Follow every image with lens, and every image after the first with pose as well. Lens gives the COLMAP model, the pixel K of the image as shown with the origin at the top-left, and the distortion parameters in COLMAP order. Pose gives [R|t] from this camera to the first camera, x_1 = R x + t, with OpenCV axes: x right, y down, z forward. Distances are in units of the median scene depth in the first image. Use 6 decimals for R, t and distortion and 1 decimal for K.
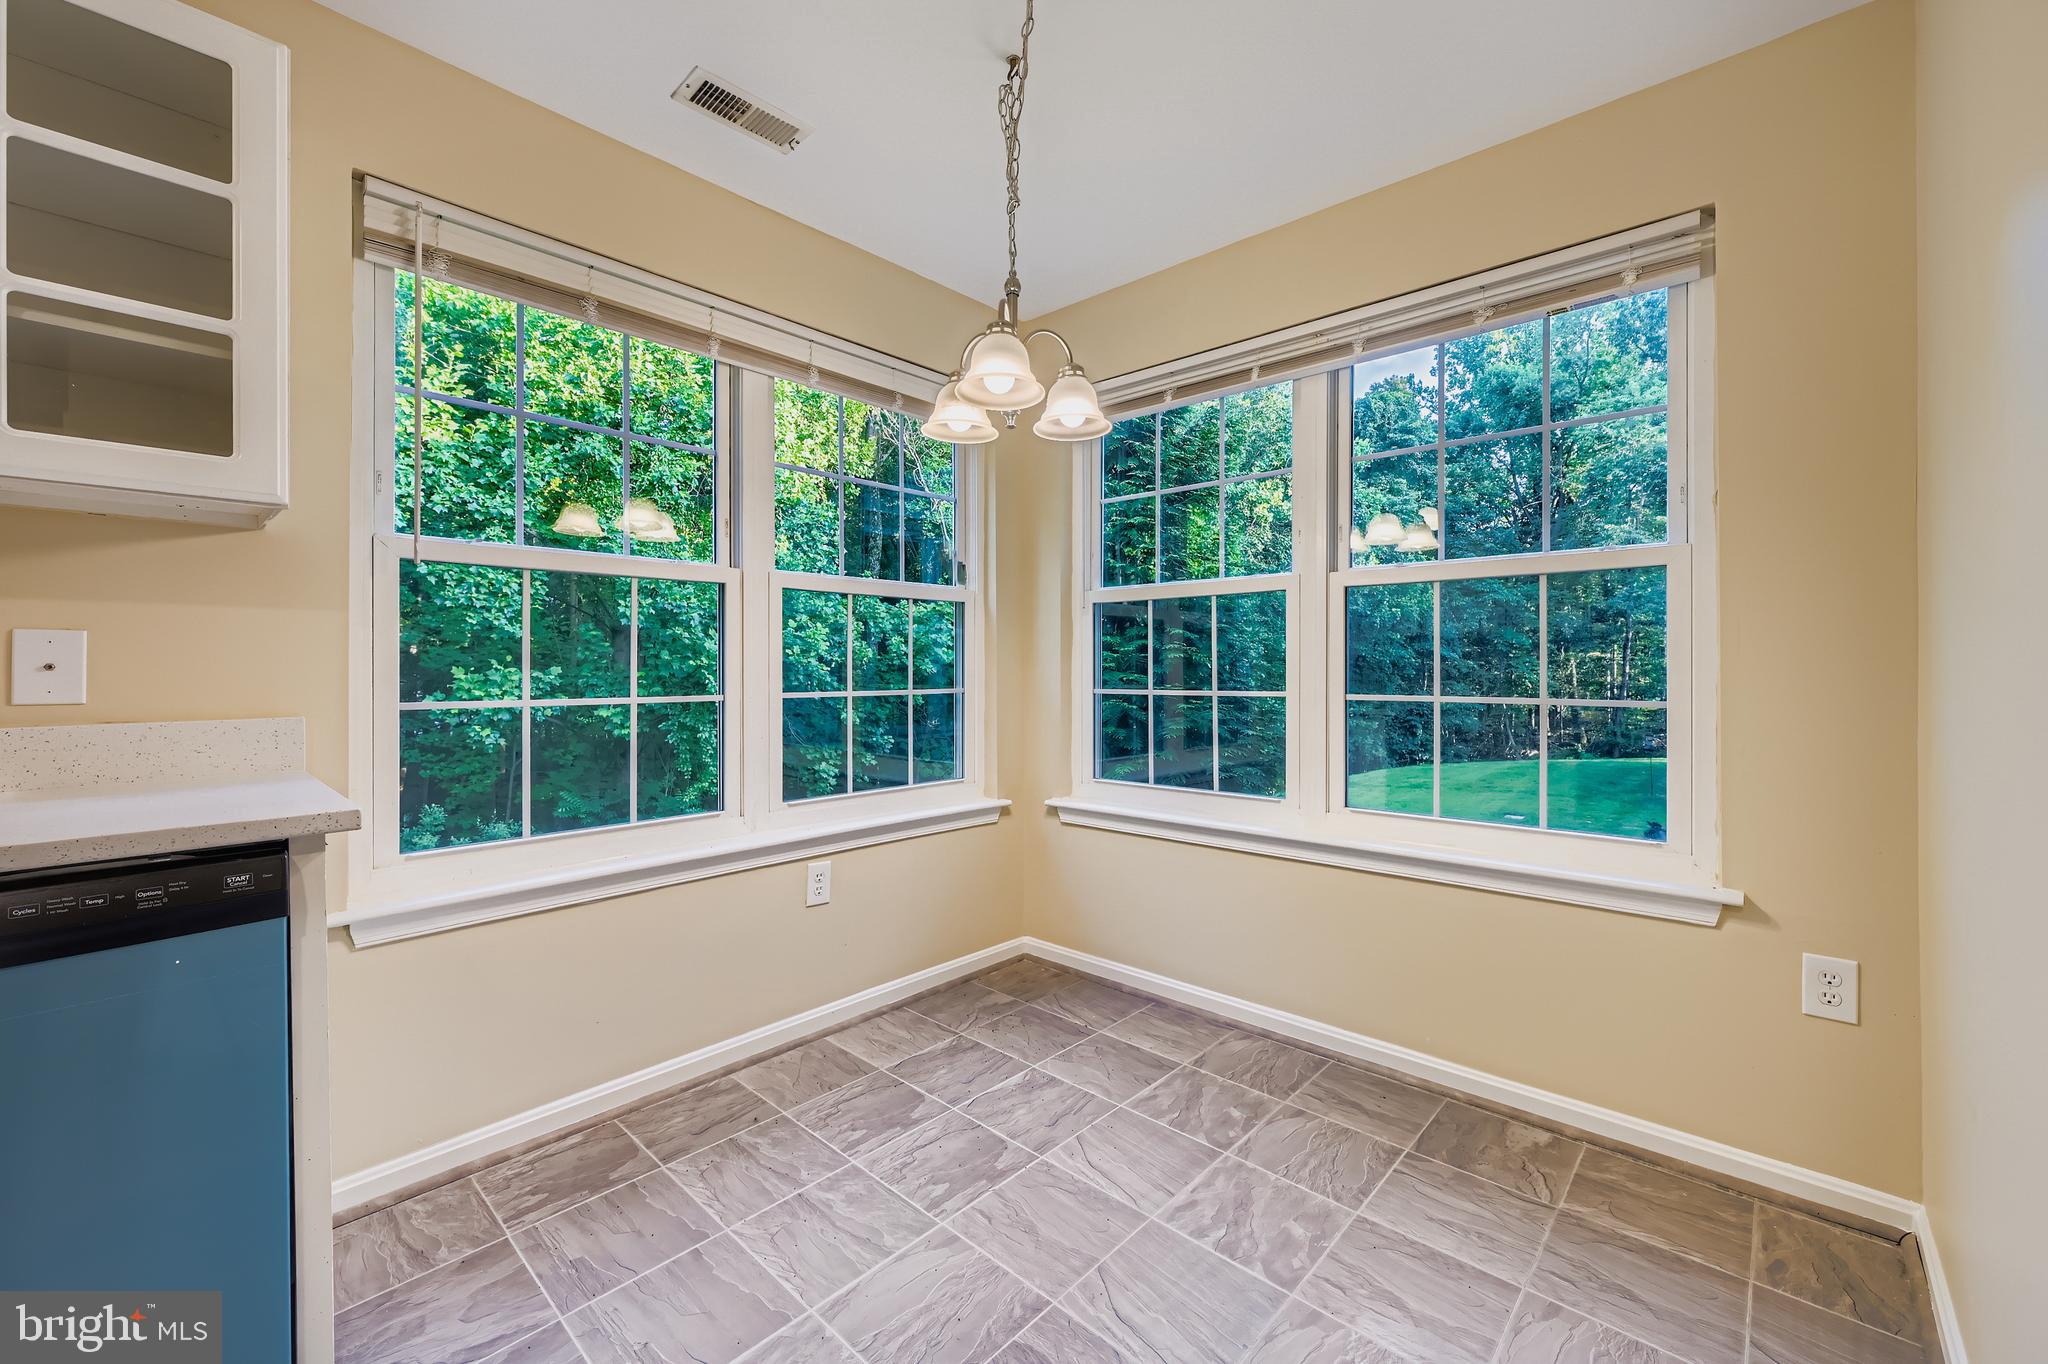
lens RADIAL K [[816.3, 0, 1027.0], [0, 816.3, 669.5], [0, 0, 1]] dist [0.000941, -0.000059]
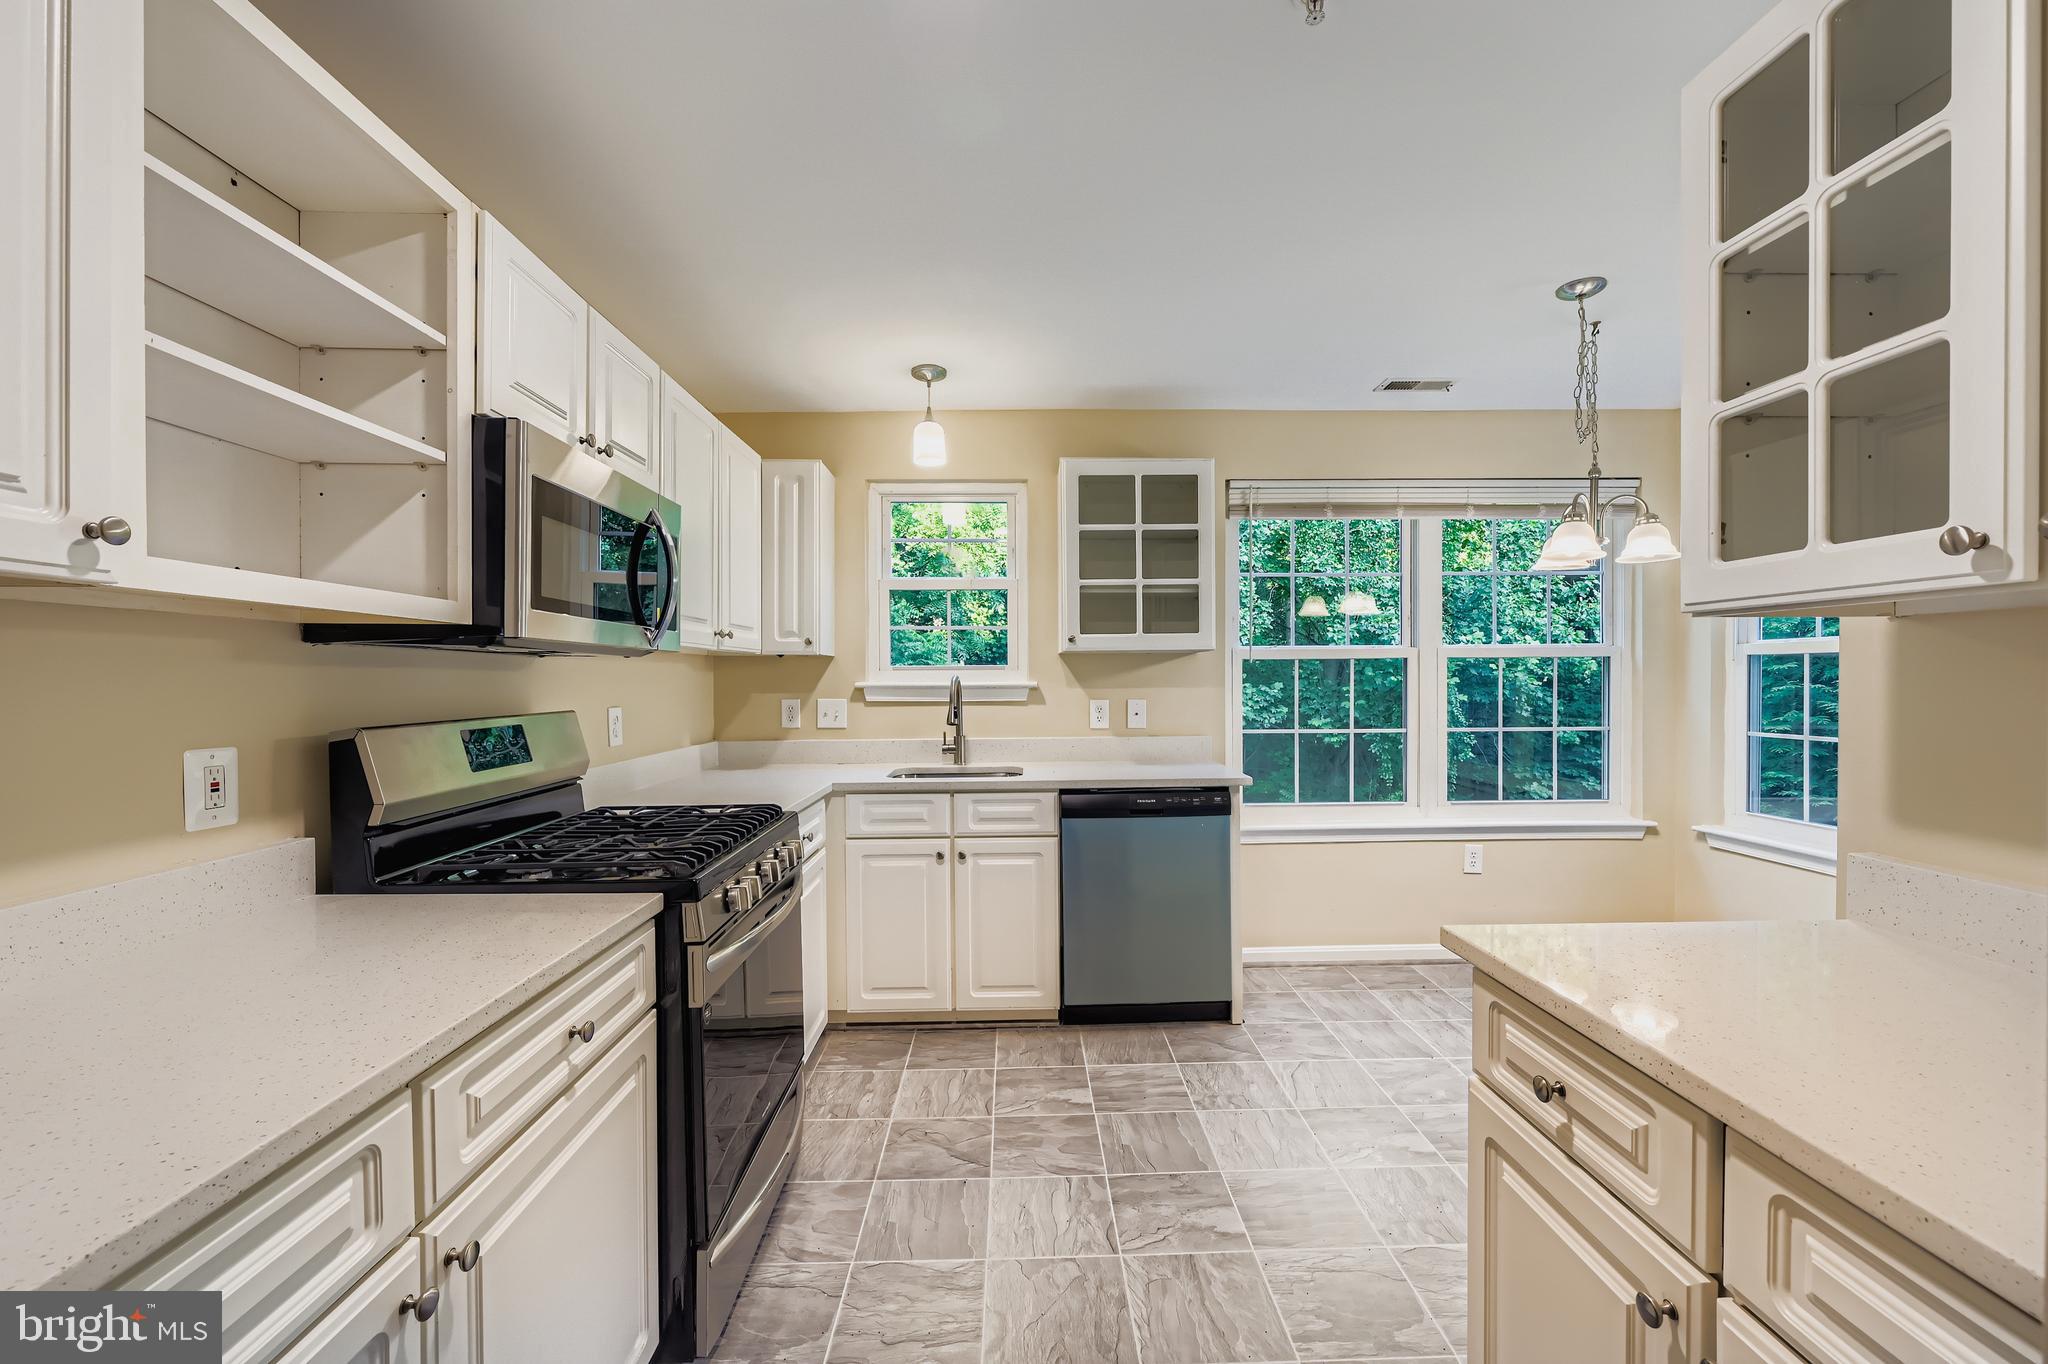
lens RADIAL K [[854.2, 0, 1021.3], [0, 854.2, 684.7], [0, 0, 1]] dist [-0.002081, -0.000150]
pose [[0.694441, 0.003833, -0.719540, 0.363026], [0.004949, 0.999937, 0.010103, -0.089945], [0.719533, -0.010577, 0.694378, -0.827048]]
